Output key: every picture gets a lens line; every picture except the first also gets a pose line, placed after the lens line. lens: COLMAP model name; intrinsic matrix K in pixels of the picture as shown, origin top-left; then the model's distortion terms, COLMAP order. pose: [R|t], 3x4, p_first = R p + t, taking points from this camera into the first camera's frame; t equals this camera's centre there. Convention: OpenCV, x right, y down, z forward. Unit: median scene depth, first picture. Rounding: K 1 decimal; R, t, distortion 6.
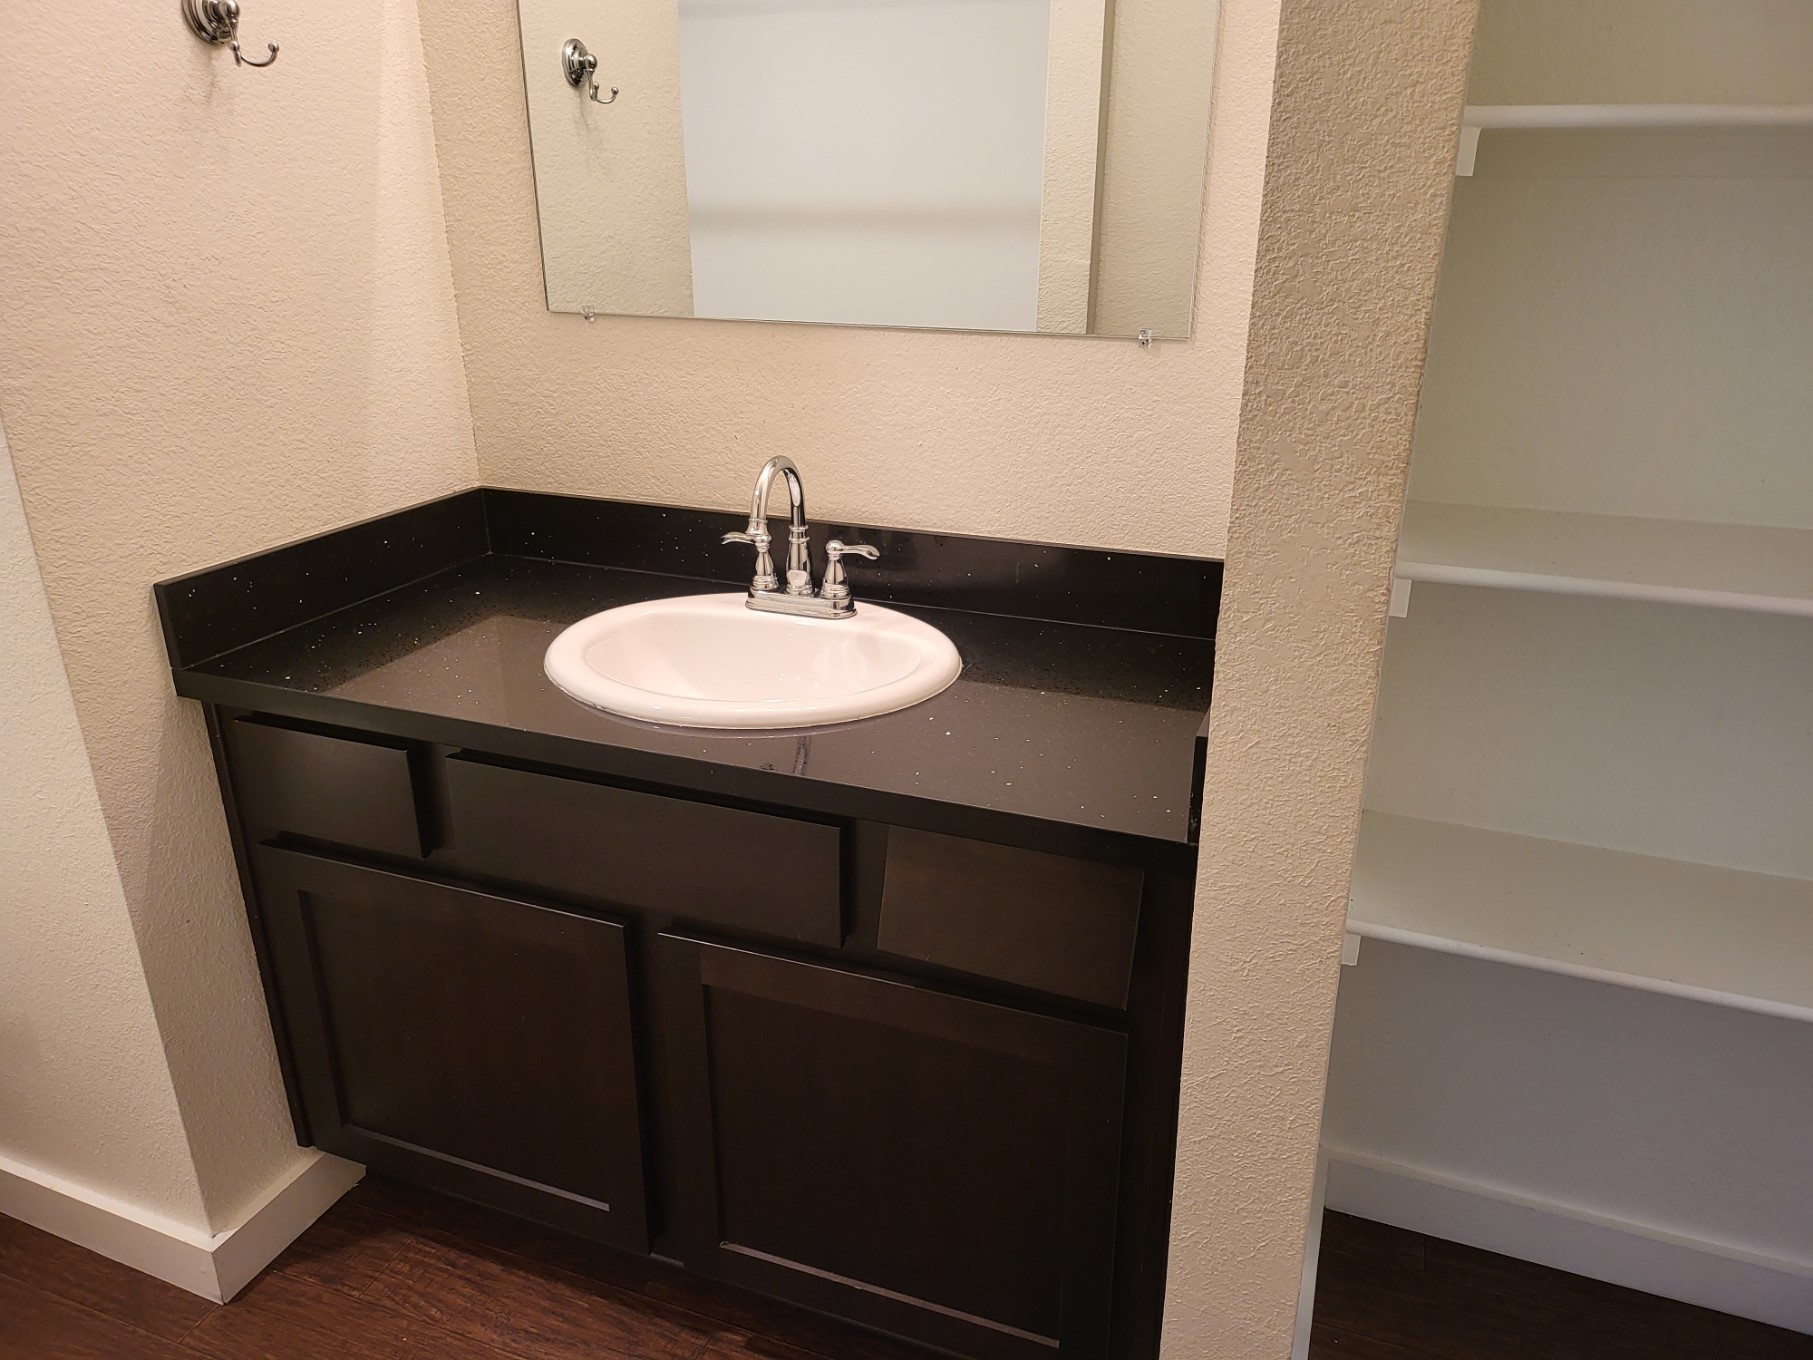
lens RADIAL K [[1286.4, 0, 906.5], [0, 1286.4, 680.0], [0, 0, 1]] dist [0.081585, -0.087882]
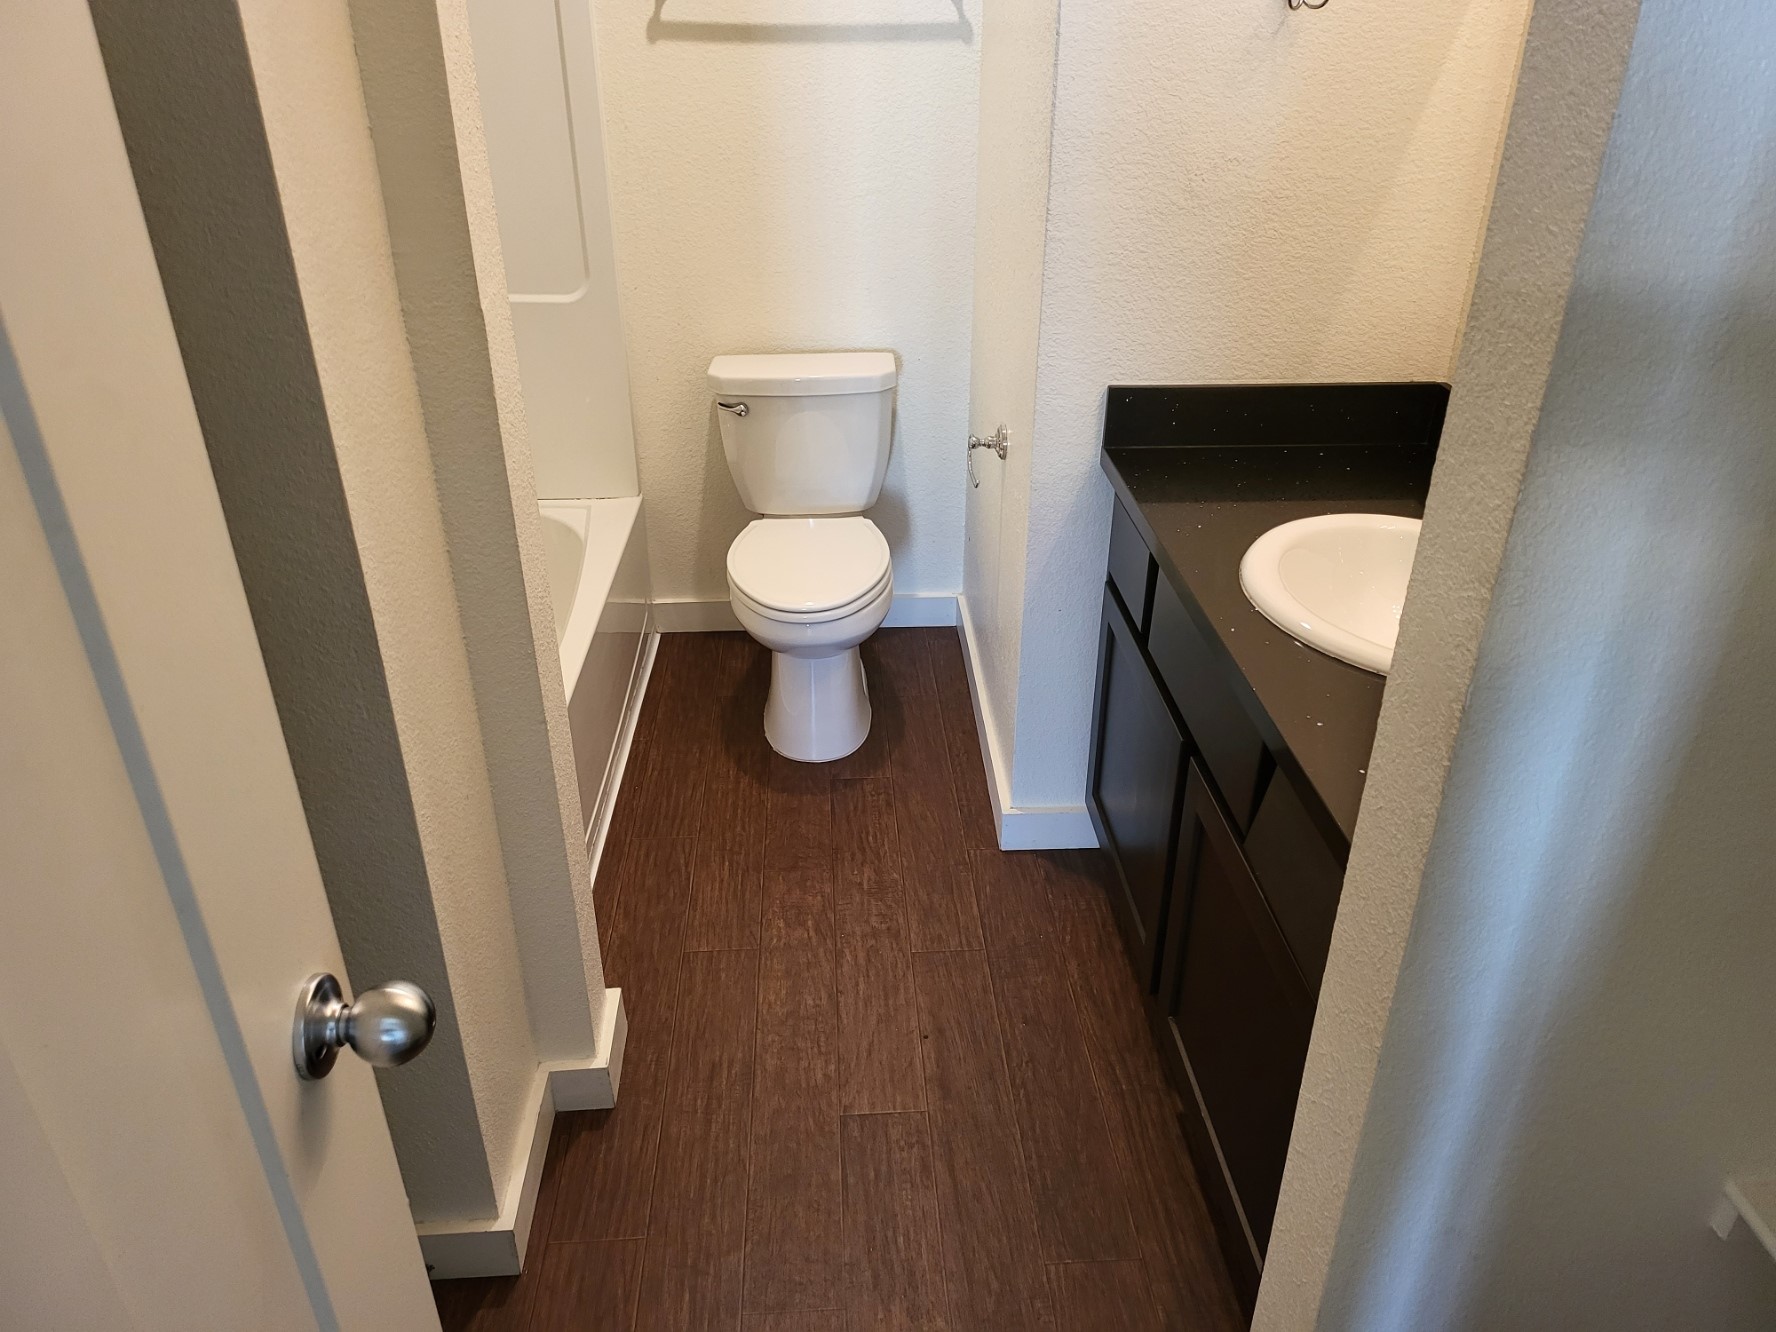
lens RADIAL K [[1264.3, 0, 888.0], [0, 1264.3, 666.0], [0, 0, 1]] dist [0.075115, -0.078288]
pose [[0.394326, 0.436384, -0.808750, 0.621830], [-0.334705, 0.887812, 0.315851, -0.164067], [0.855850, 0.146145, 0.496148, 0.134419]]
